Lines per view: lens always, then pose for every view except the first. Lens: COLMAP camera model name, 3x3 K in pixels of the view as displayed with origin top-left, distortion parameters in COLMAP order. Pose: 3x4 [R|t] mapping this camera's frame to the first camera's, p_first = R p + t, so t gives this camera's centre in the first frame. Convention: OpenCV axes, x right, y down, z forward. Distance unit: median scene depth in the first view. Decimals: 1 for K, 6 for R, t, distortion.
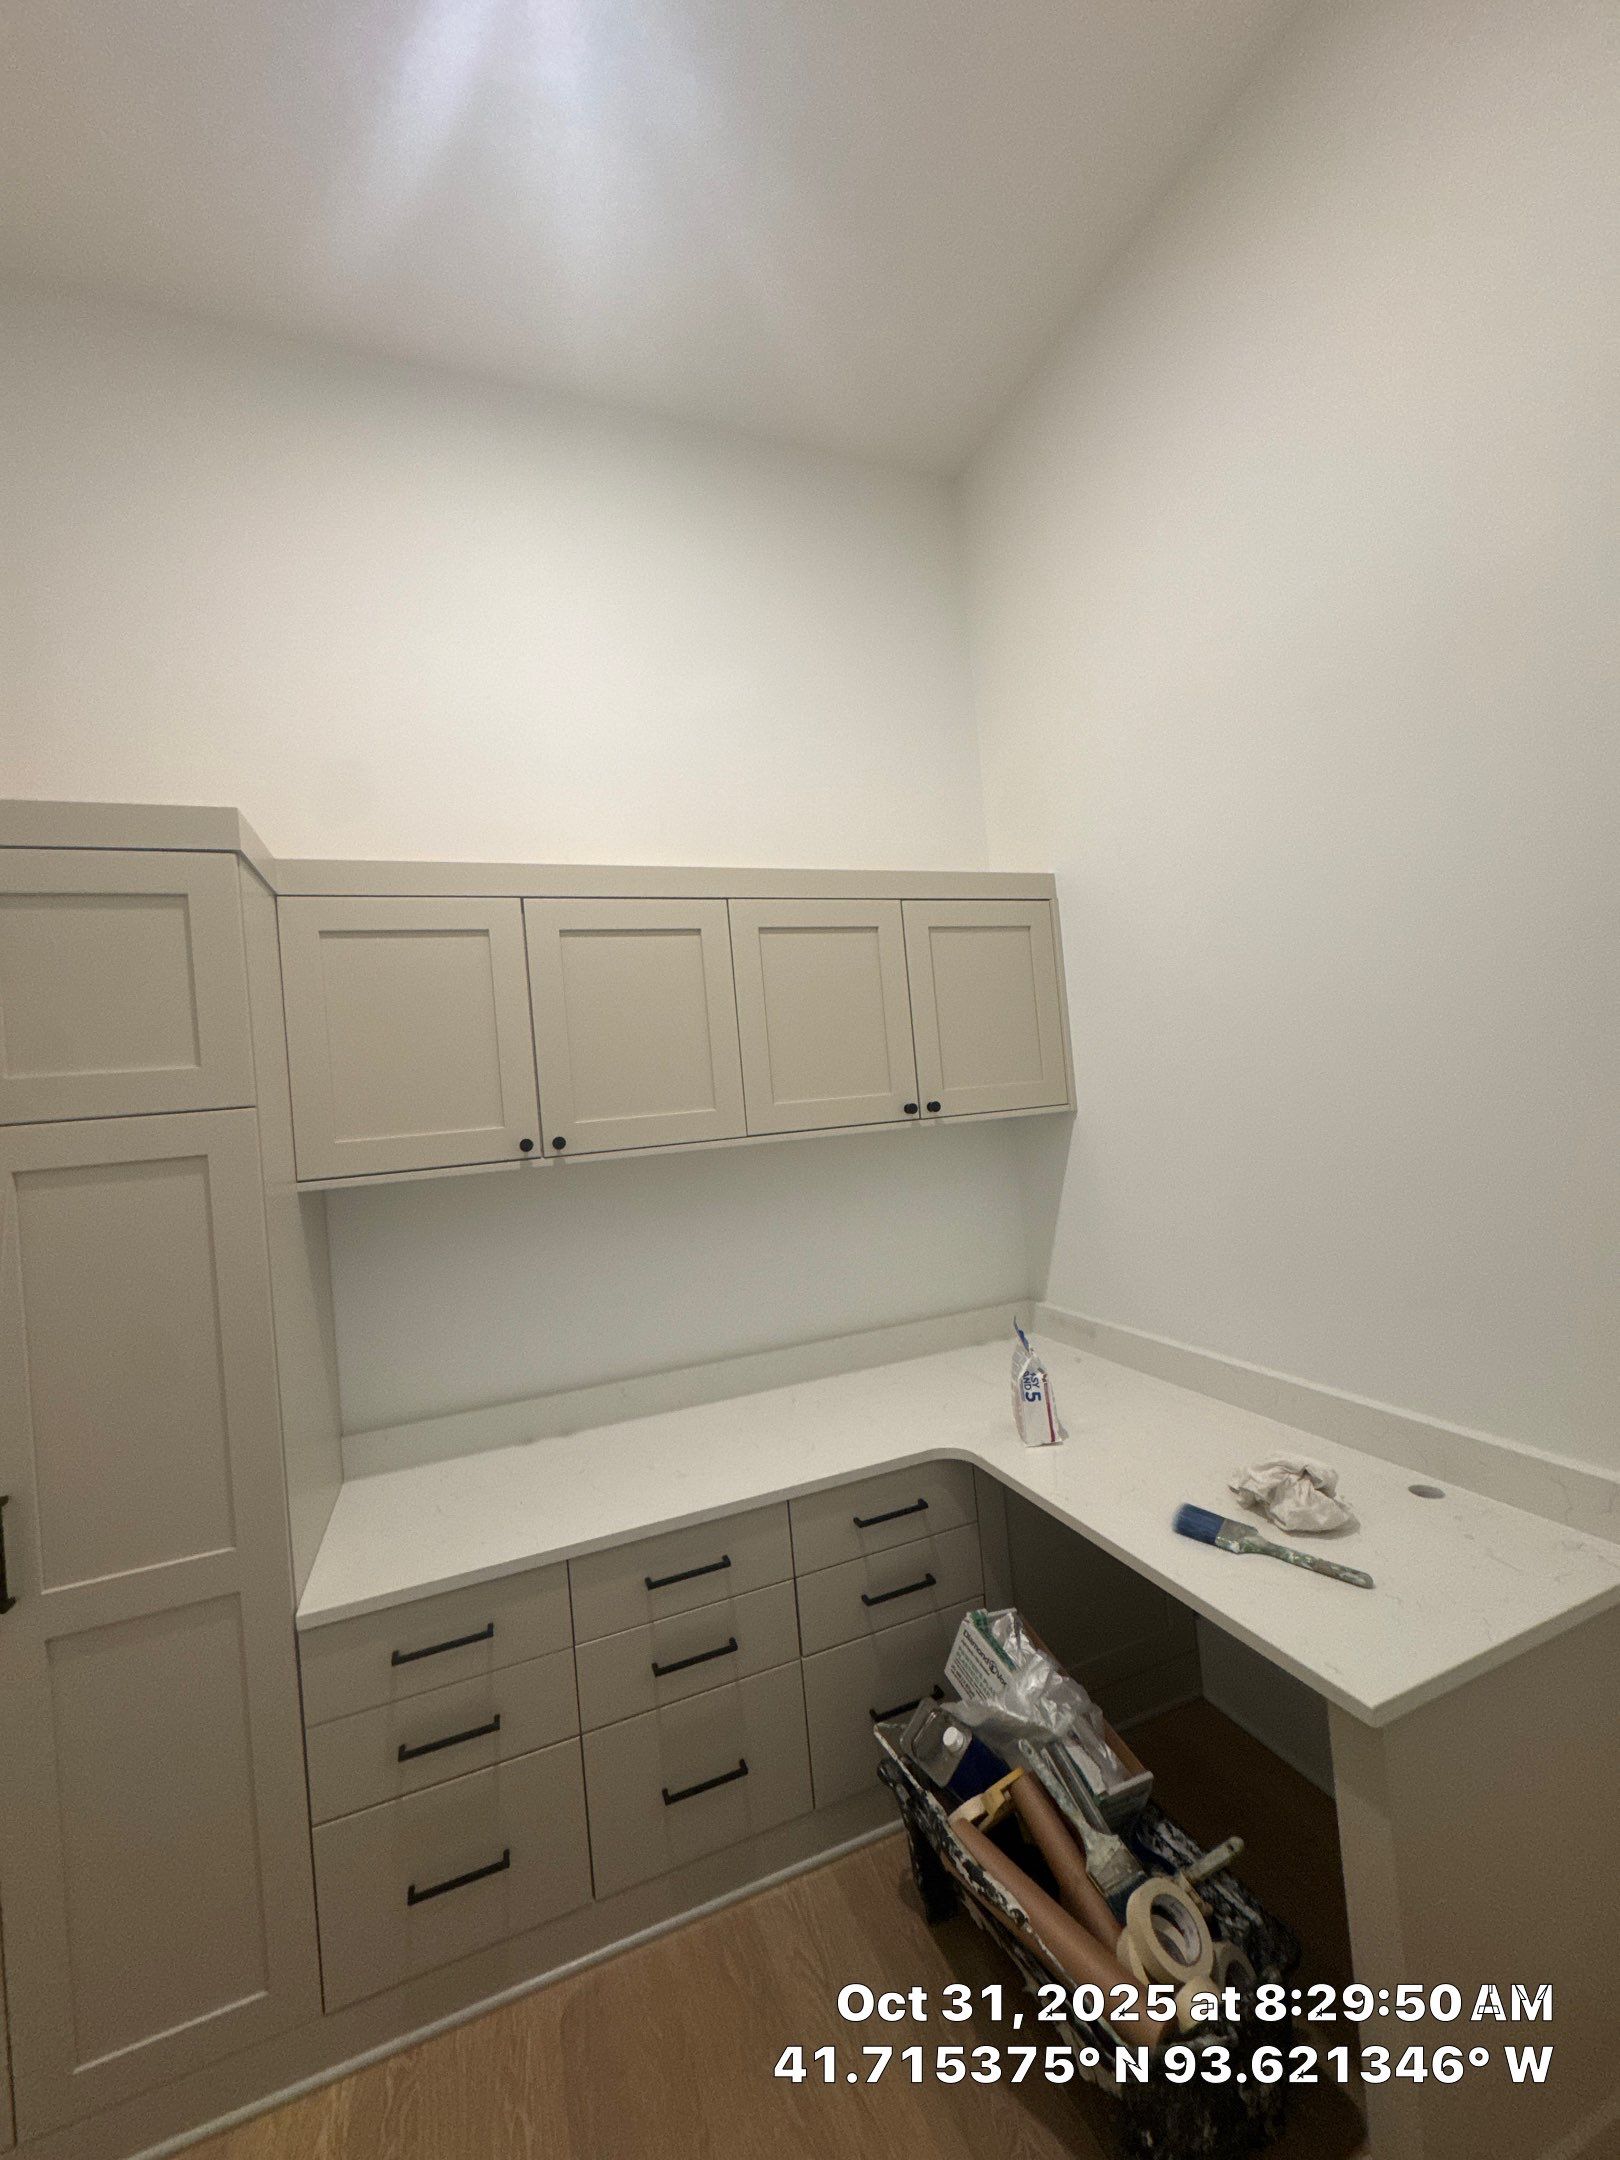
lens RADIAL K [[855.8, 0, 812.2], [0, 855.8, 1065.0], [0, 0, 1]] dist [-0.002503, -0.000134]
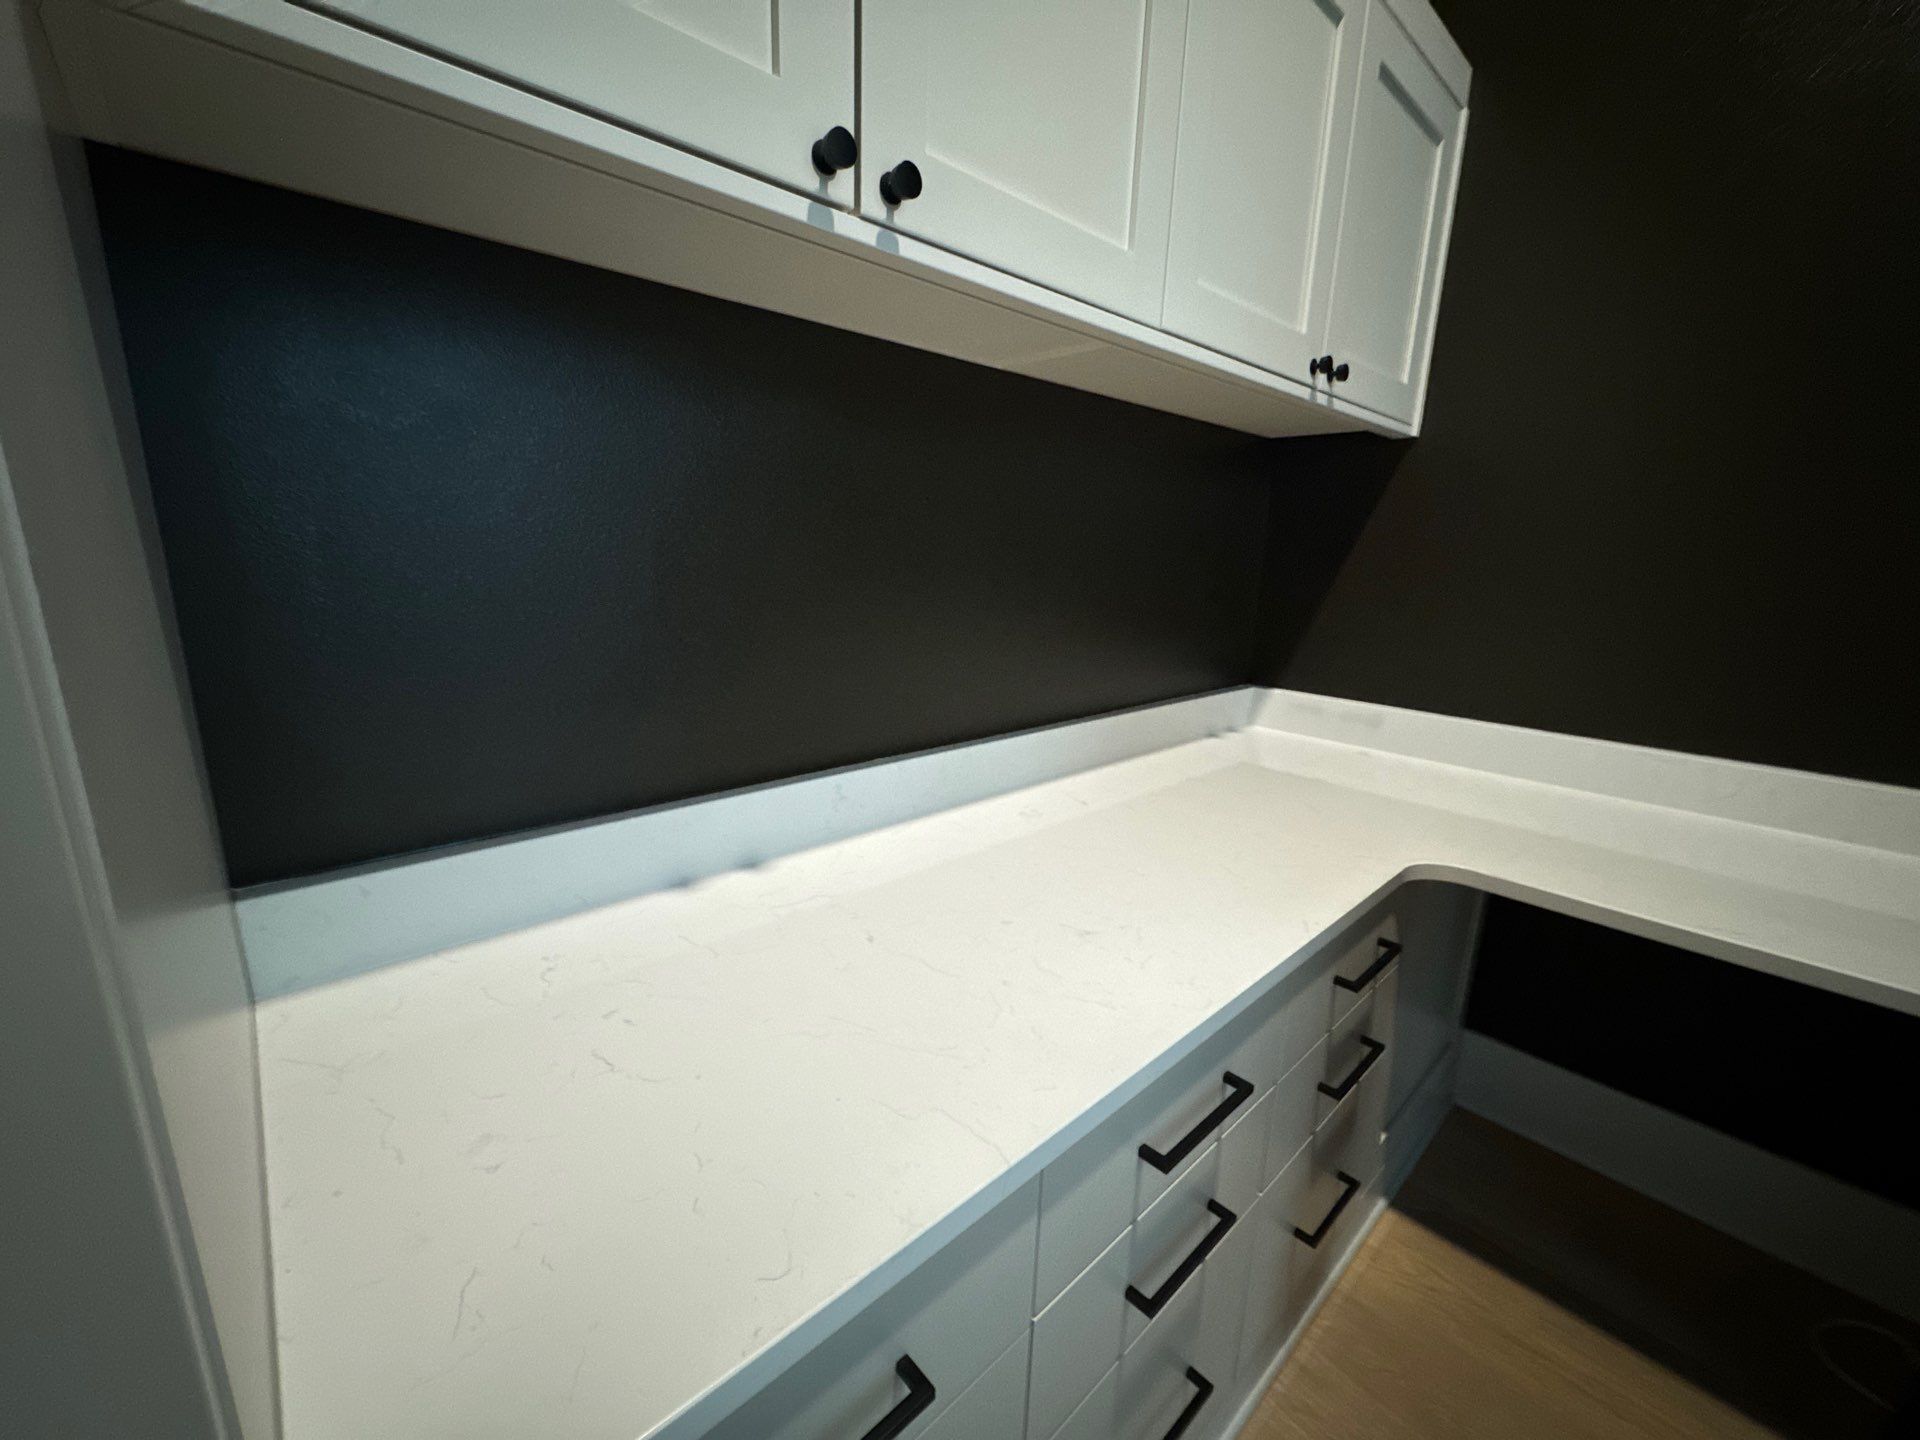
lens RADIAL K [[760.7, 0, 954.5], [0, 760.7, 723.7], [0, 0, 1]] dist [-0.002503, -0.000134]
pose [[0.929149, 0.026892, 0.368726, -0.419936], [-0.115701, 0.968403, 0.220926, 0.267673], [-0.351134, -0.247935, 0.902903, 0.653969]]
